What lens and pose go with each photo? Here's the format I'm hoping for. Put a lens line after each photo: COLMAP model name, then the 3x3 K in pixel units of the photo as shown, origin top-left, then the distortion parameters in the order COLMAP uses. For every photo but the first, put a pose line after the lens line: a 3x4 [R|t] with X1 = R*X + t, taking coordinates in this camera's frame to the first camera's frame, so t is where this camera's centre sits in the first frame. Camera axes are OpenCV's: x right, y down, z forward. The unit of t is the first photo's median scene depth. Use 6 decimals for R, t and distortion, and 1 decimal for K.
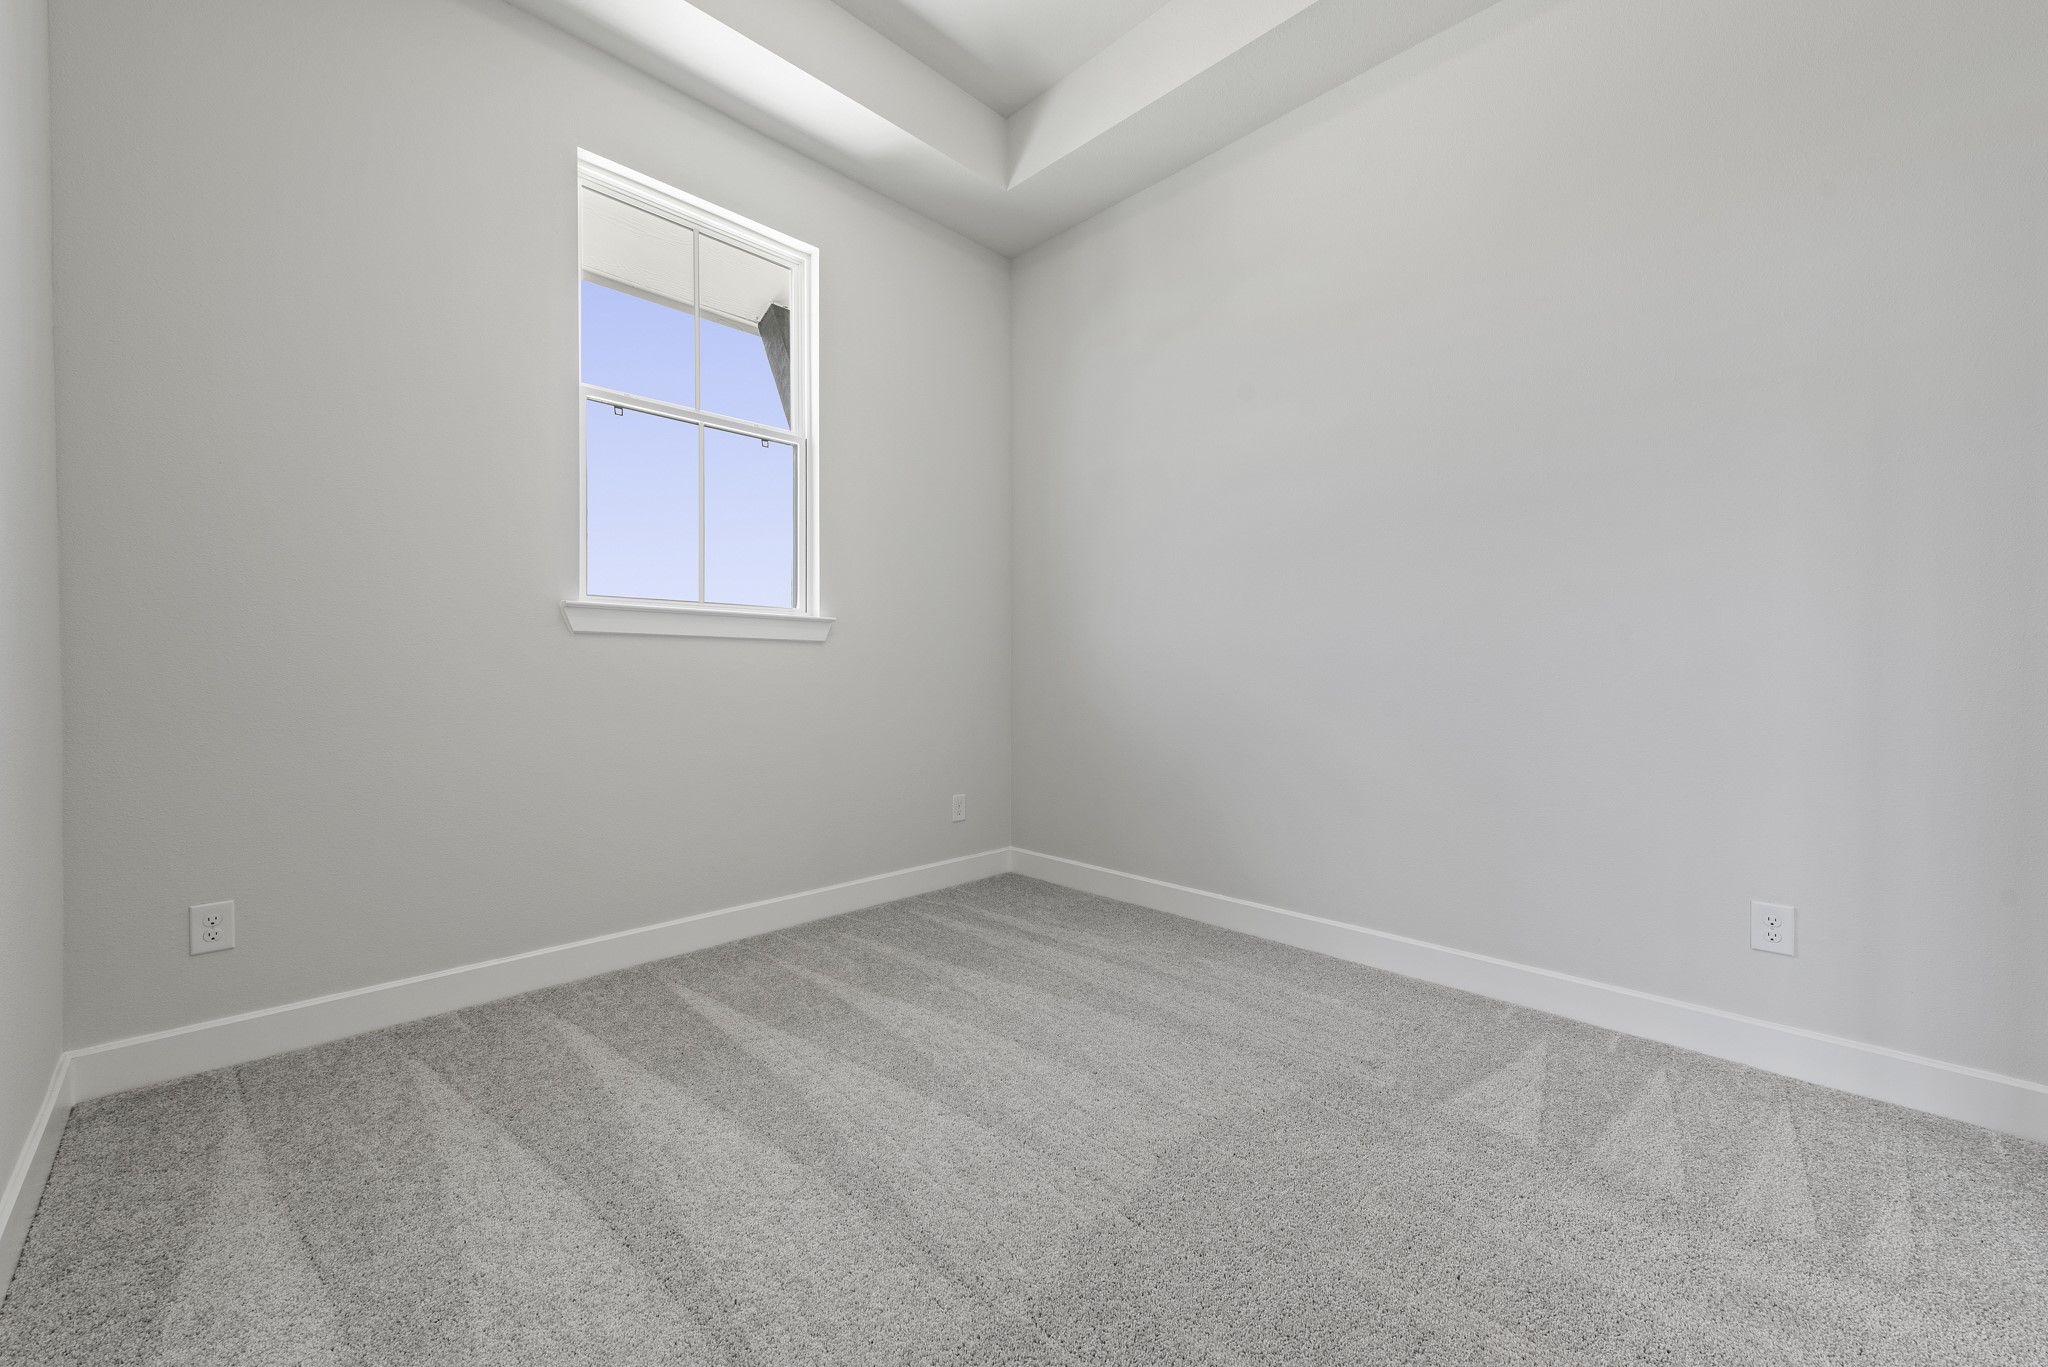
lens RADIAL K [[810.6, 0, 1028.2], [0, 810.6, 680.2], [0, 0, 1]] dist [0.016513, -0.006123]
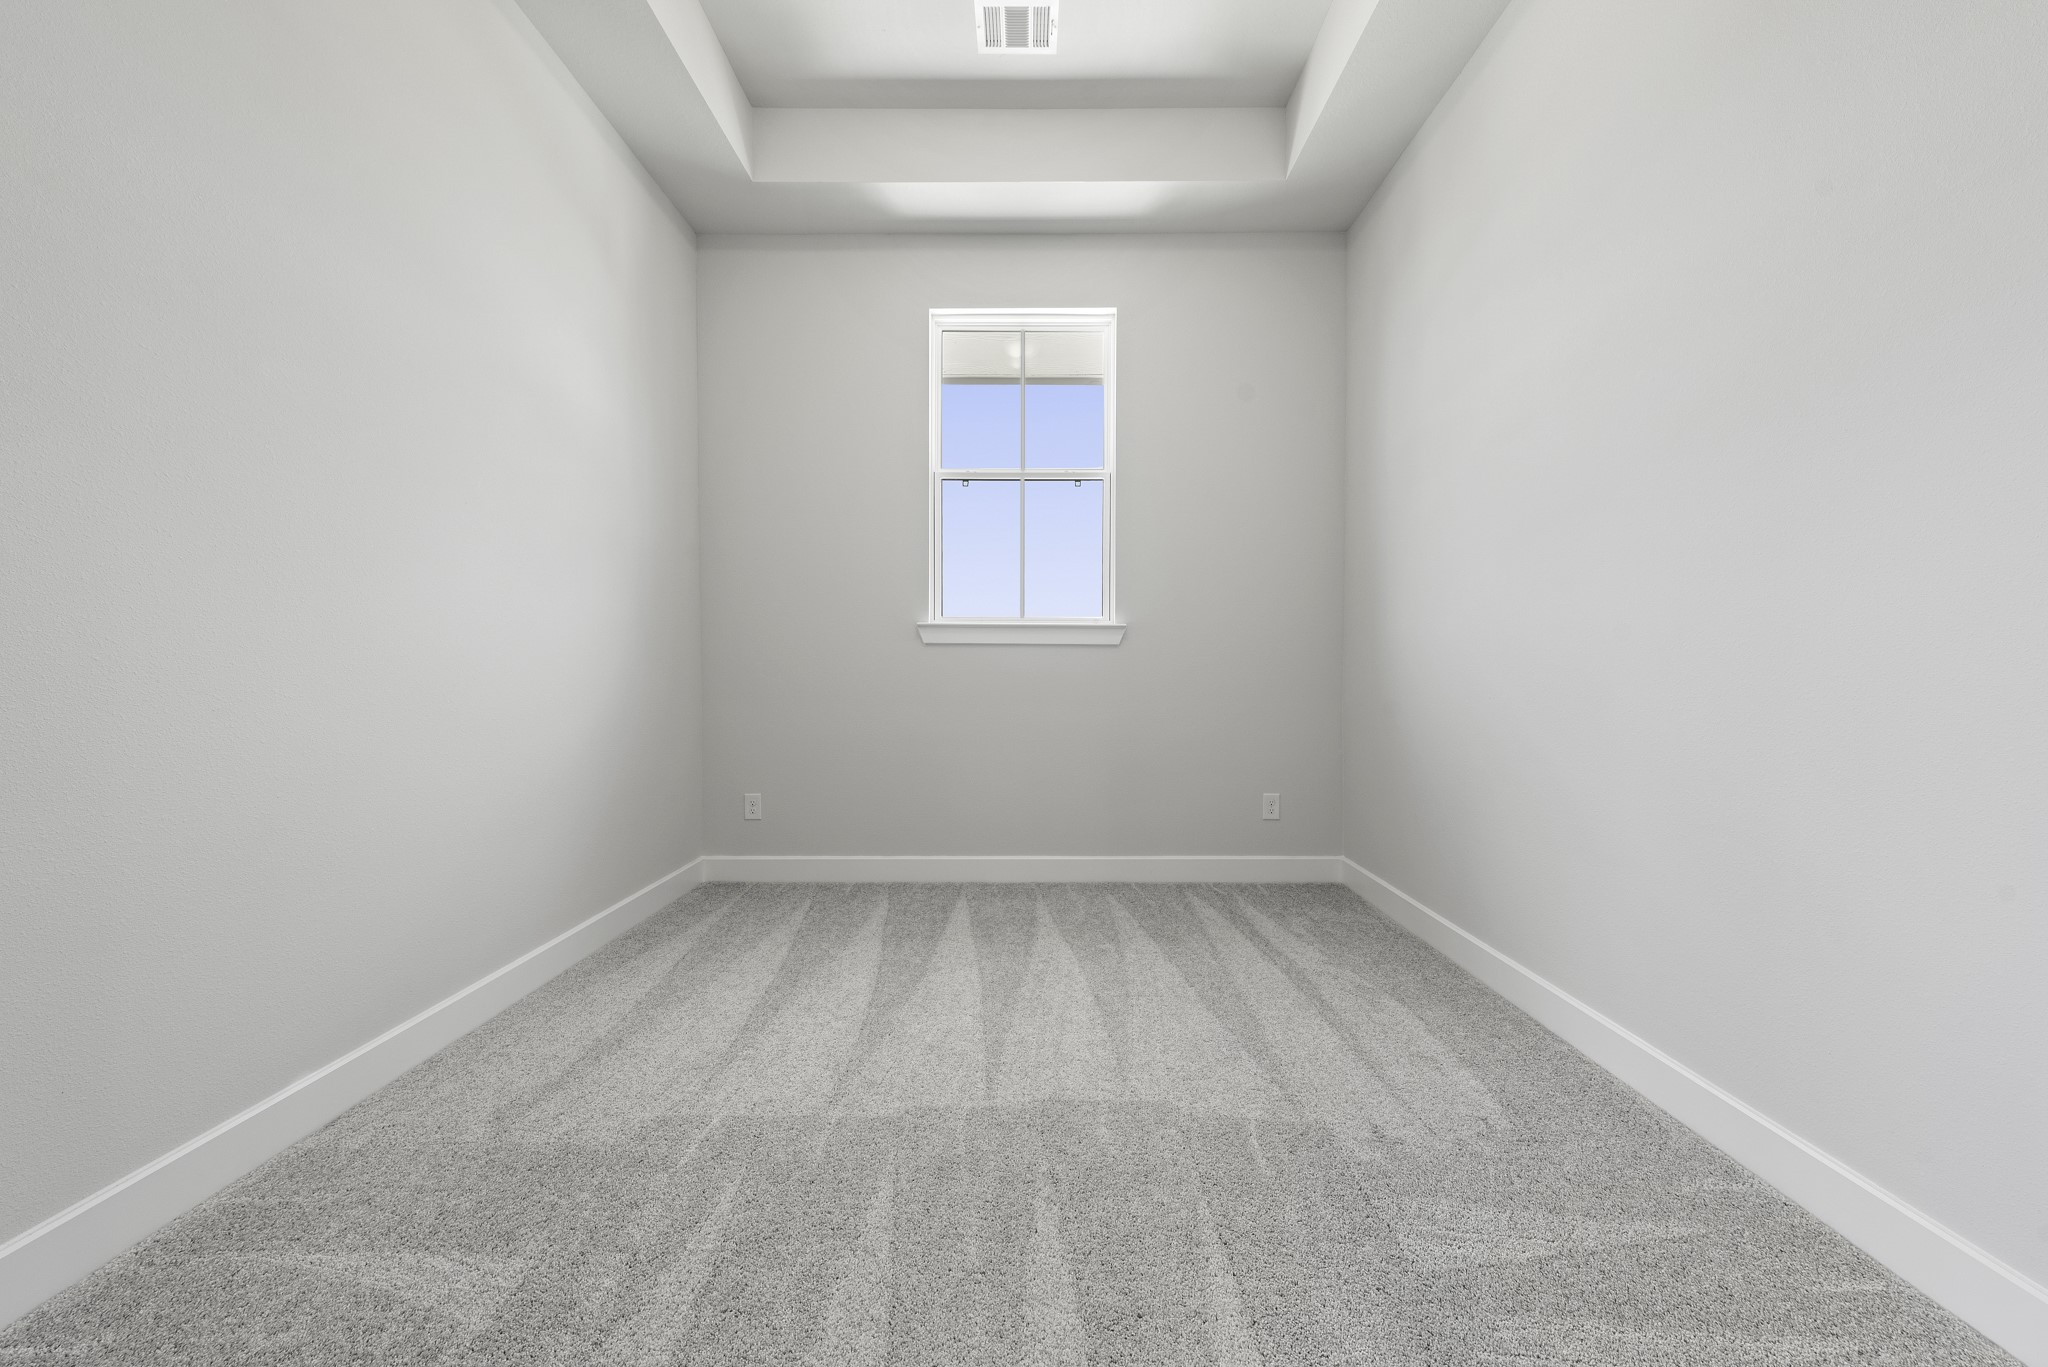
lens RADIAL K [[810.6, 0, 1028.2], [0, 810.6, 680.2], [0, 0, 1]] dist [0.016513, -0.006123]
pose [[0.692707, 0.005992, -0.721194, 0.616050], [-0.006824, 0.999975, 0.001753, 0.002685], [0.721187, 0.003707, 0.692731, 0.125561]]
